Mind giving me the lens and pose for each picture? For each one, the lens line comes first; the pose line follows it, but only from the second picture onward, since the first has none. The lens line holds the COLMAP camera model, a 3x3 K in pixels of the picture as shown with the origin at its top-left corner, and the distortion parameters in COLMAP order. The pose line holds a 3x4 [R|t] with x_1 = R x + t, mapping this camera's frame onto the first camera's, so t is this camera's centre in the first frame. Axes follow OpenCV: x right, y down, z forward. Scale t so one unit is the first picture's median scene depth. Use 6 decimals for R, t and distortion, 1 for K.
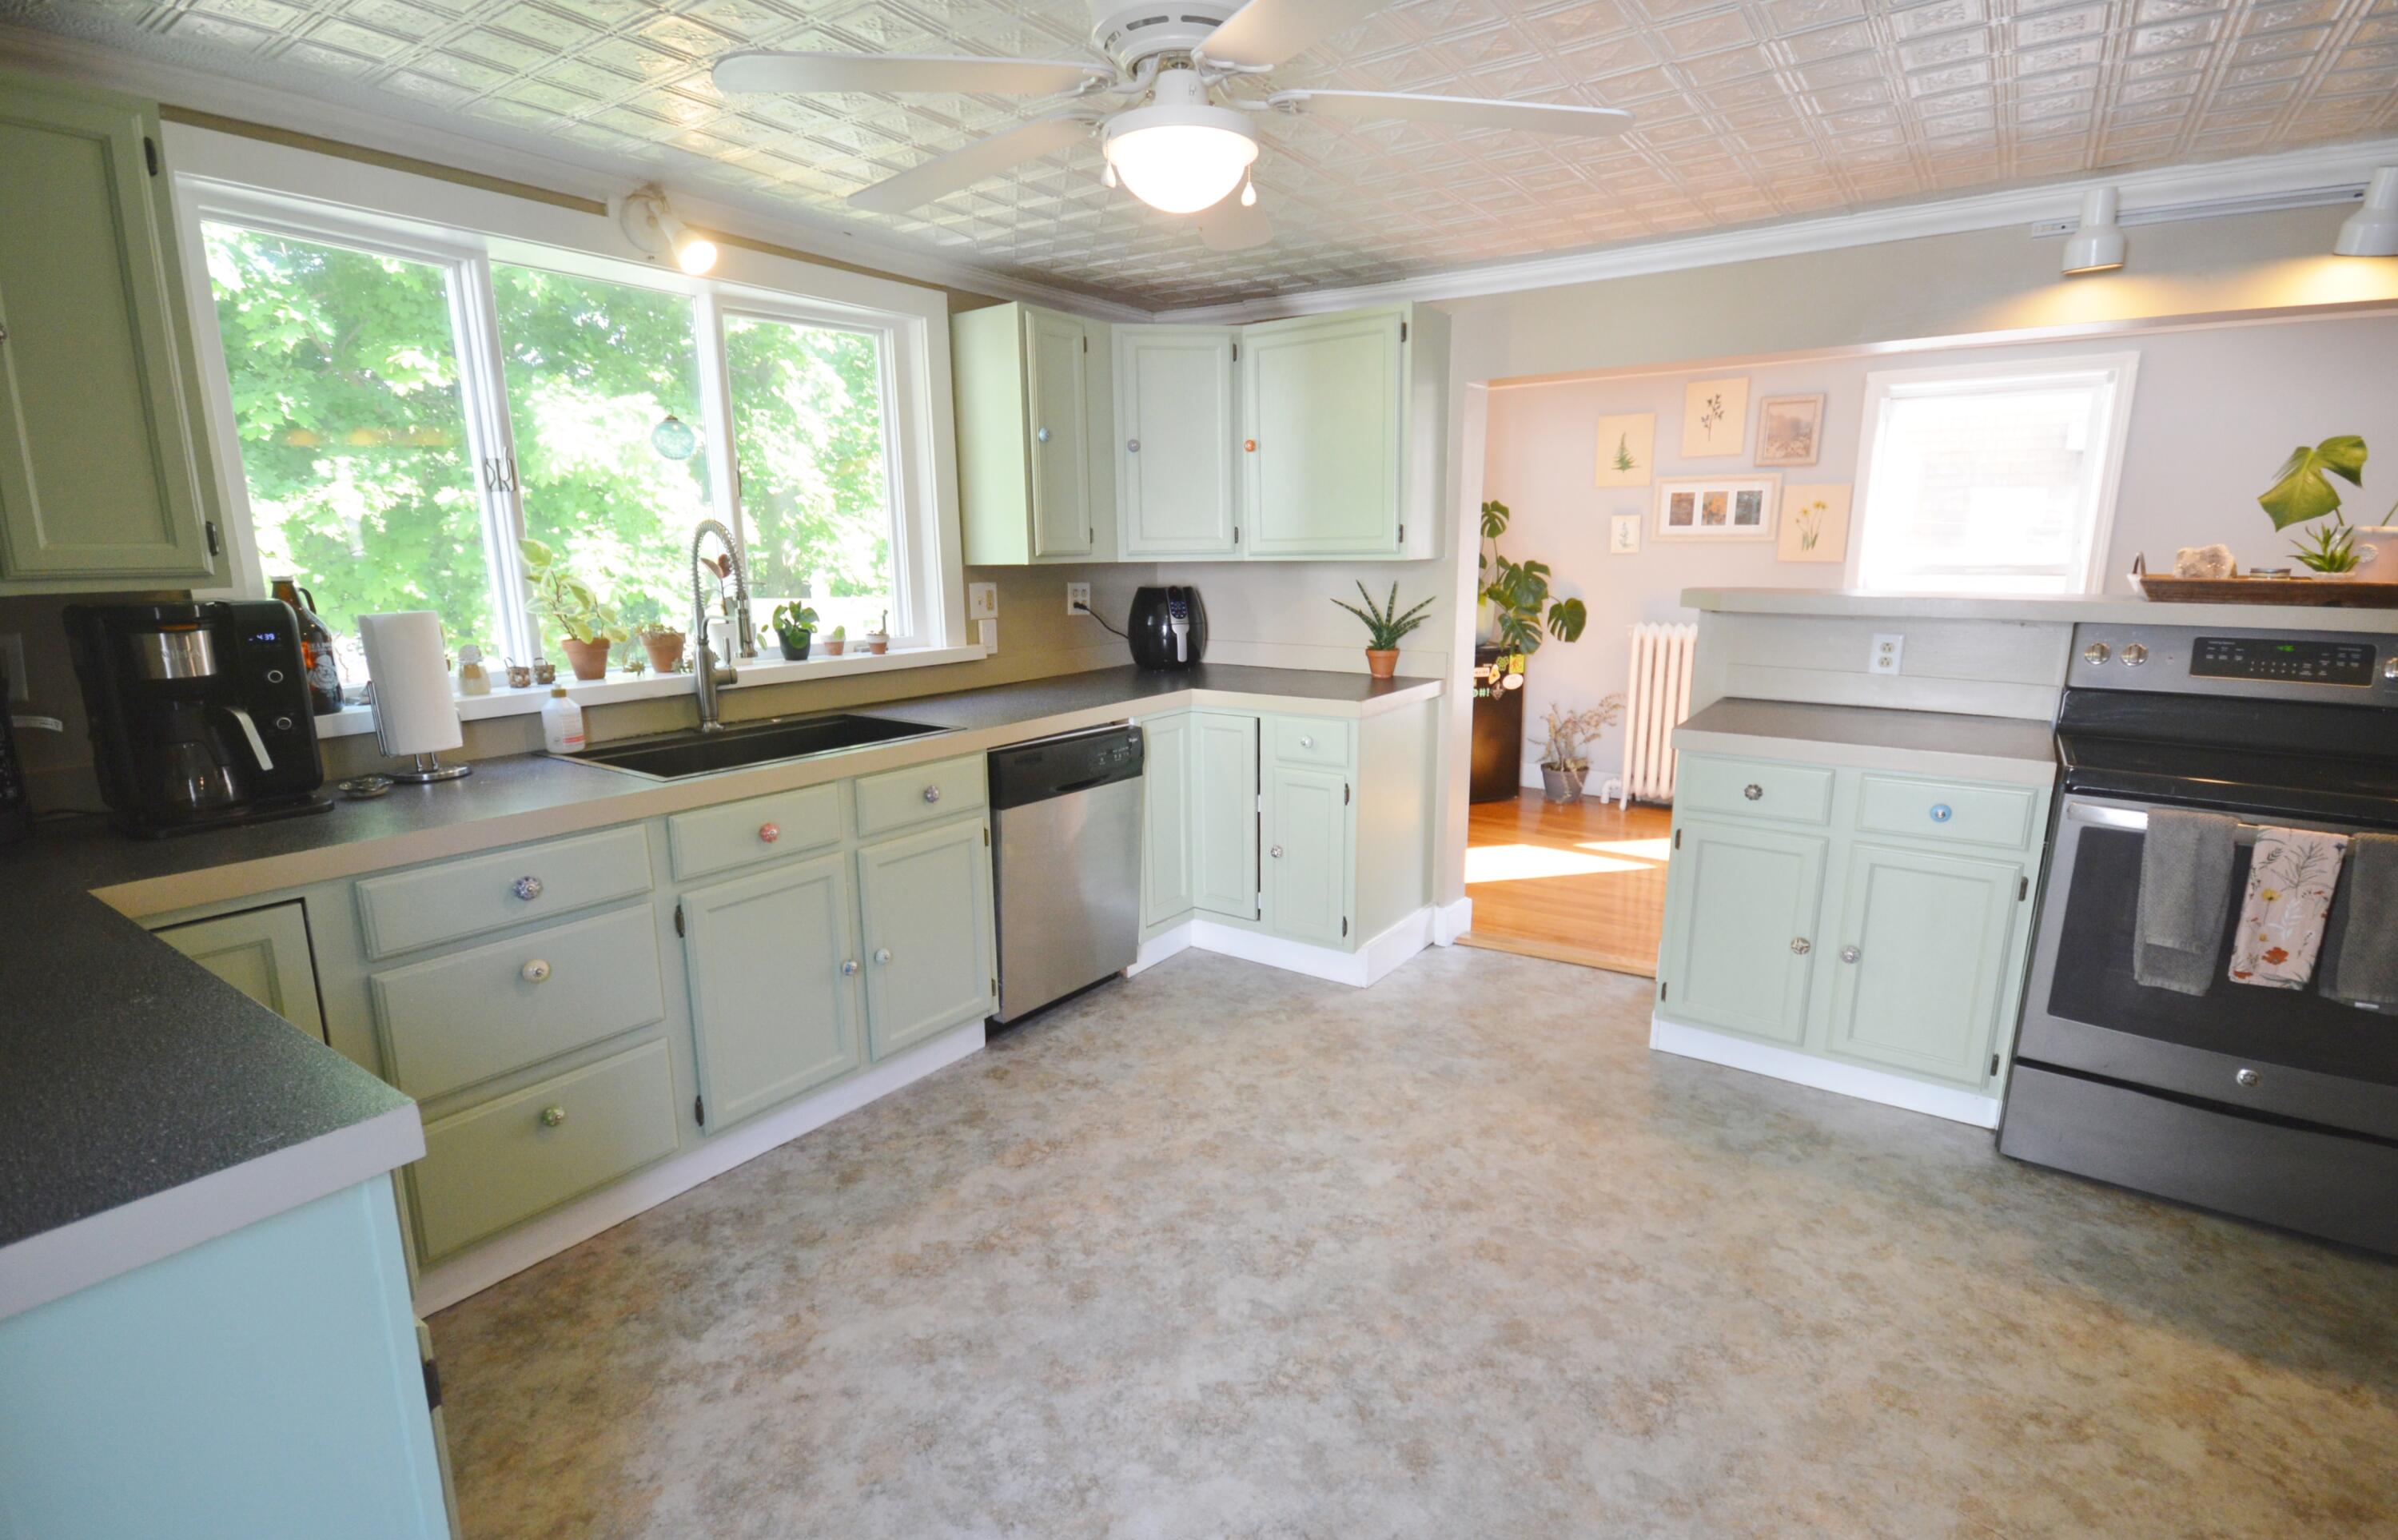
lens RADIAL K [[1109.6, 0, 1193.1], [0, 1109.6, 773.6], [0, 0, 1]] dist [0.002050, 0.001273]
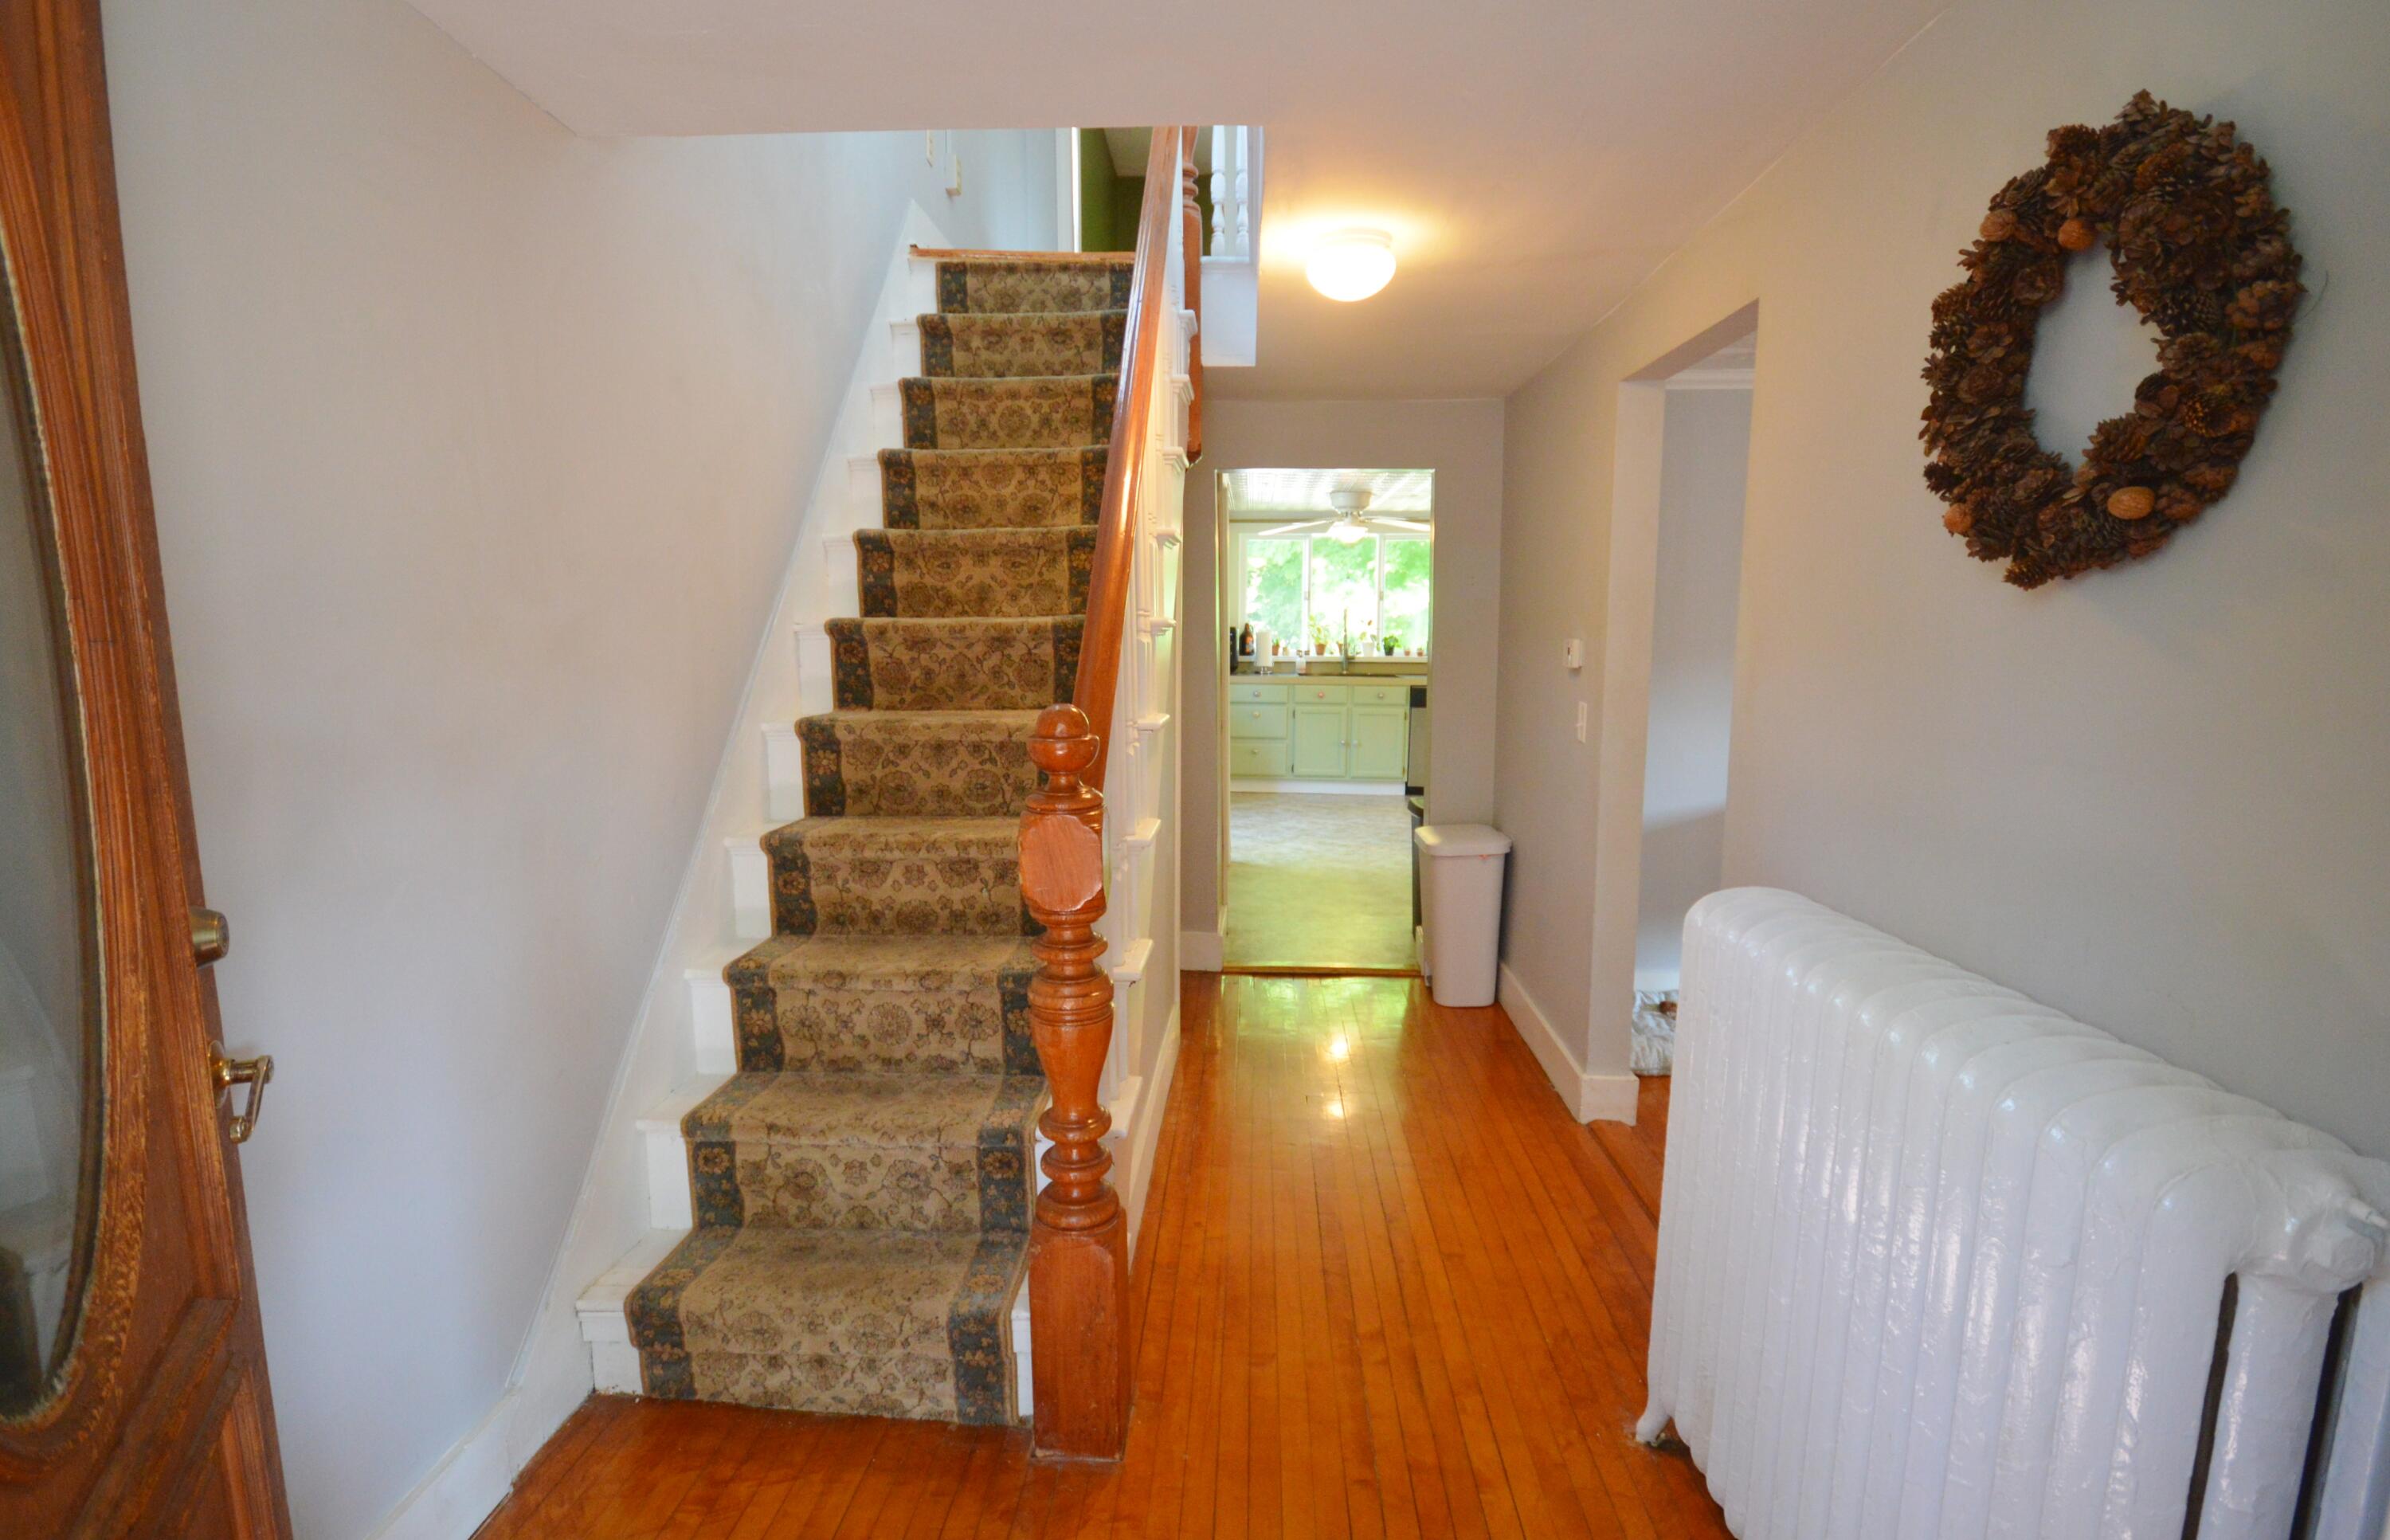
lens RADIAL K [[1106.0, 0, 1190.9], [0, 1106.0, 769.3], [0, 0, 1]] dist [0.002050, 0.001273]
pose [[0.541120, 0.124215, -0.831721, 2.260952], [-0.176626, 0.983758, 0.032008, 0.235896], [0.822188, 0.129583, 0.554270, -1.217644]]
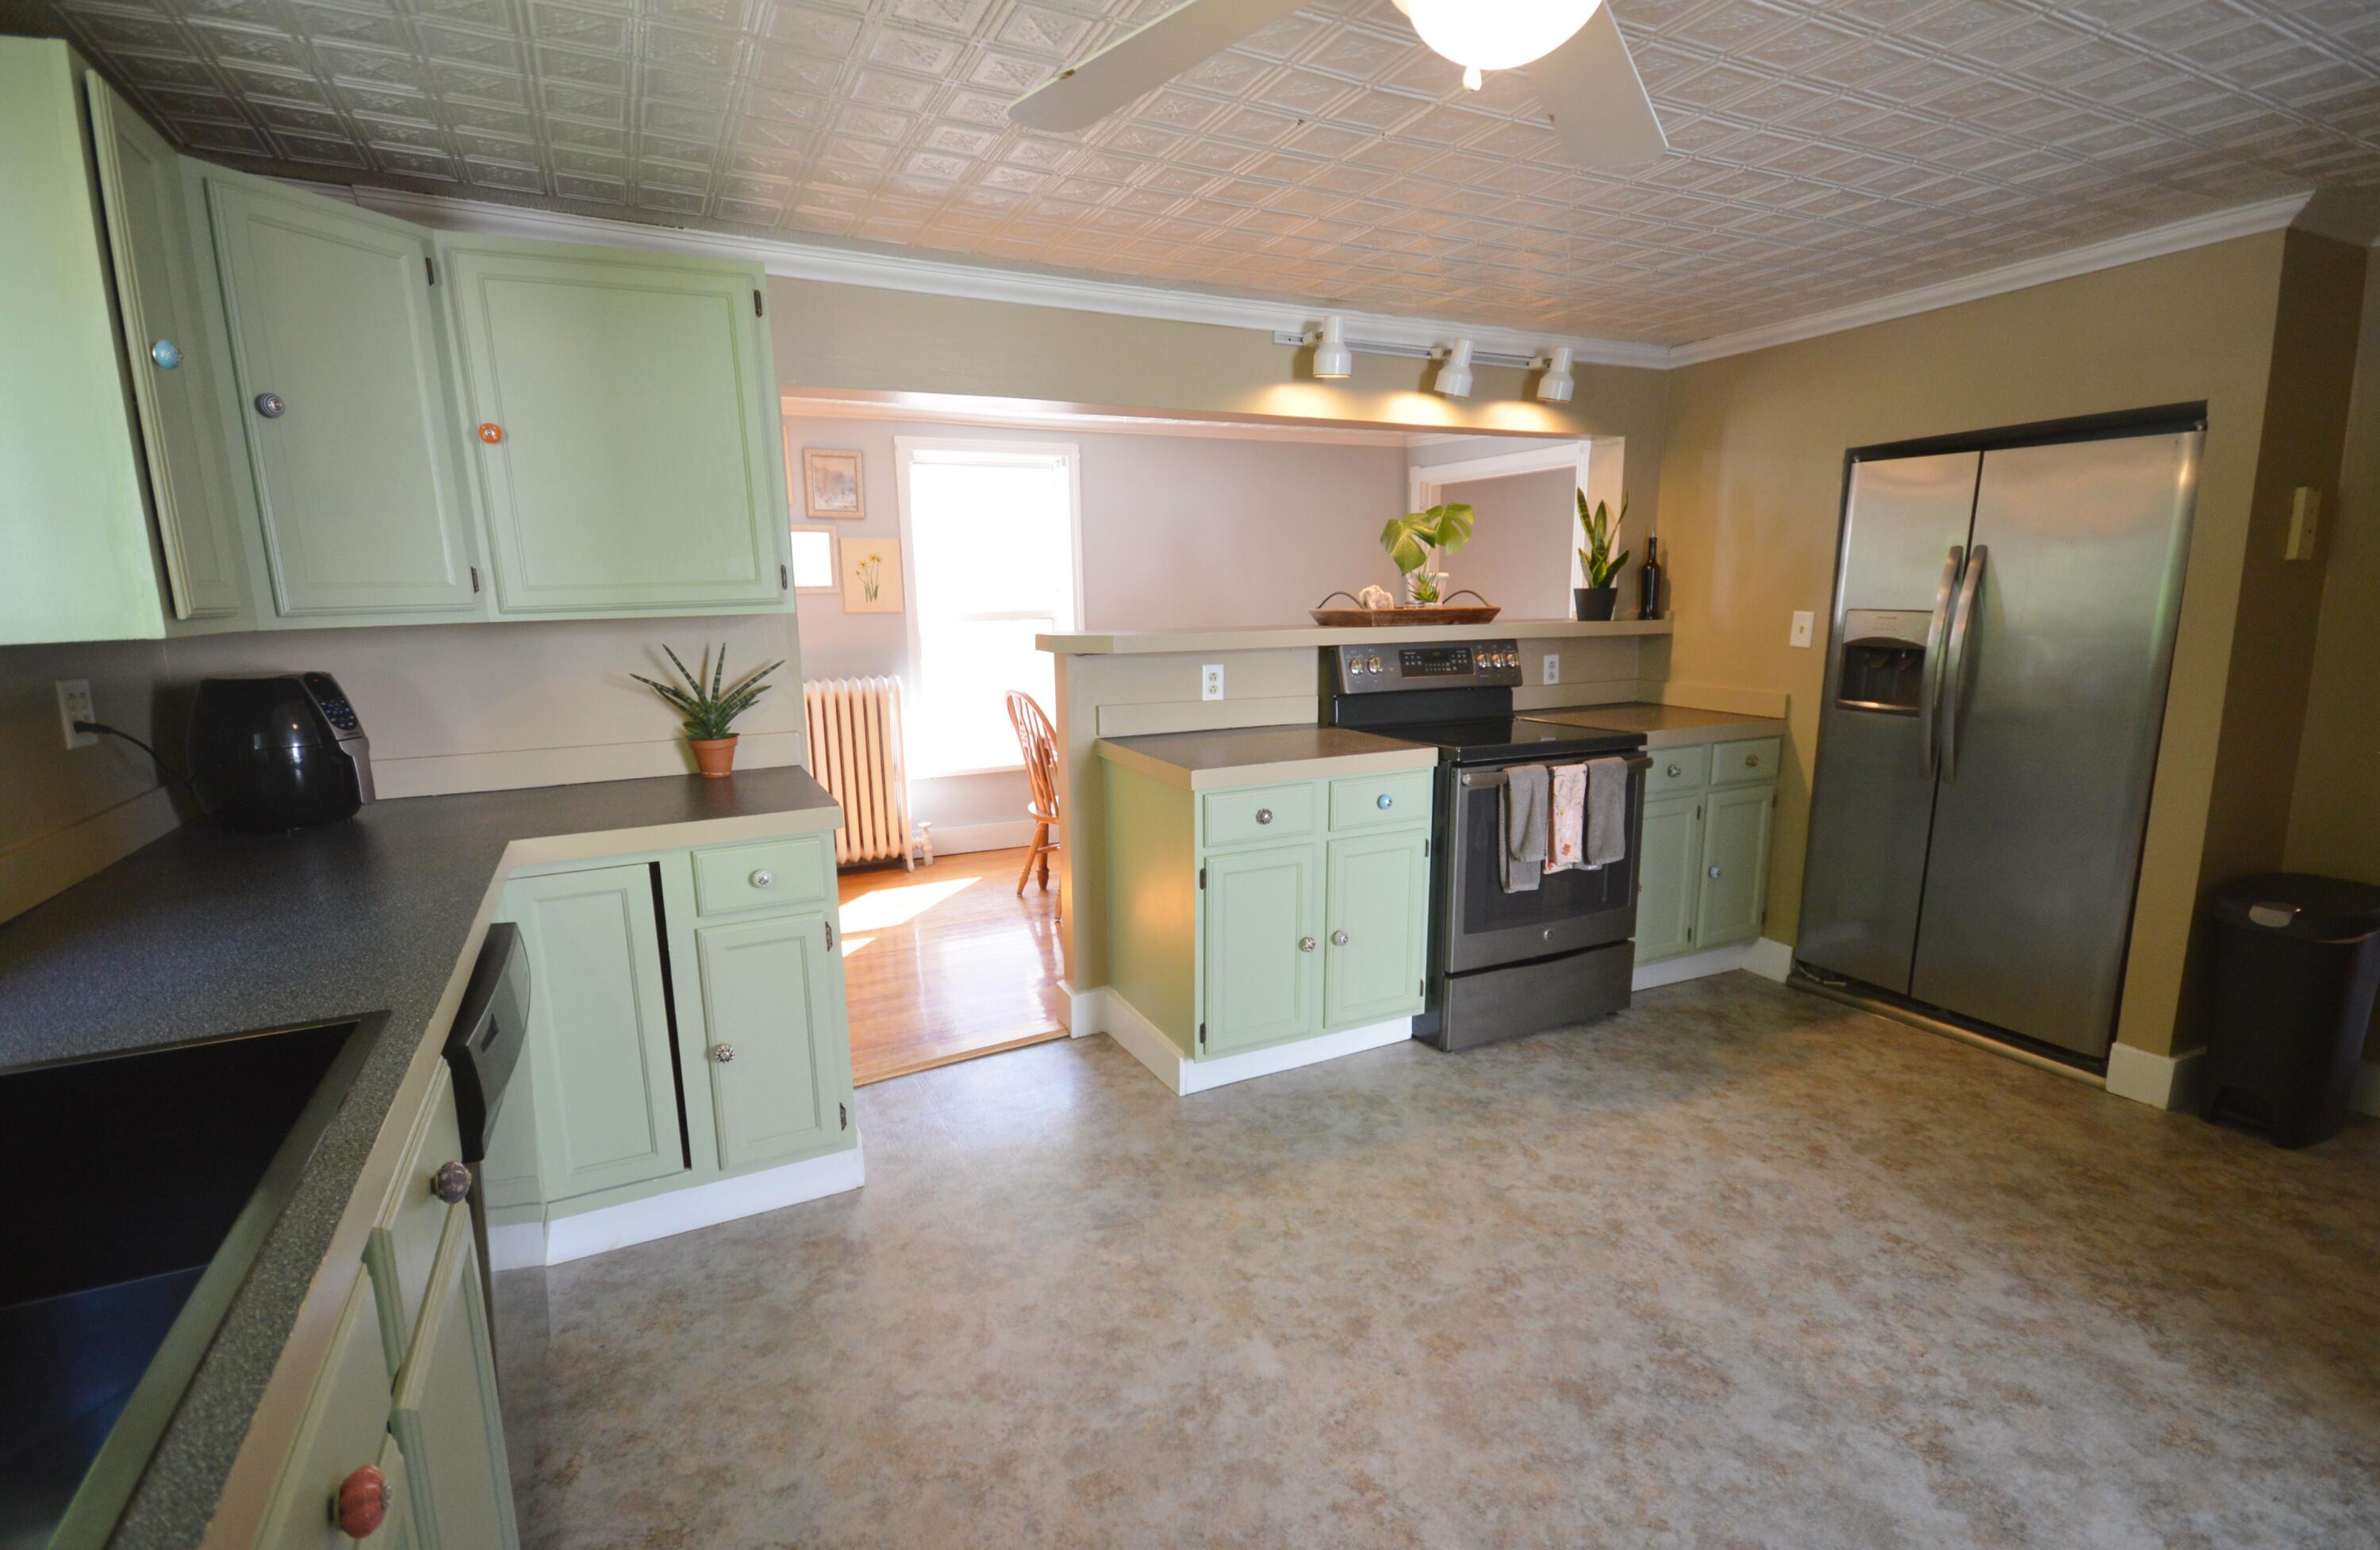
lens RADIAL K [[1101.3, 0, 1179.0], [0, 1101.3, 780.7], [0, 0, 1]] dist [0.002050, 0.001273]
pose [[0.467767, -0.153712, 0.870383, -0.487015], [0.194095, 0.978587, 0.068509, -0.114140], [-0.862276, 0.136891, 0.487586, 0.598624]]
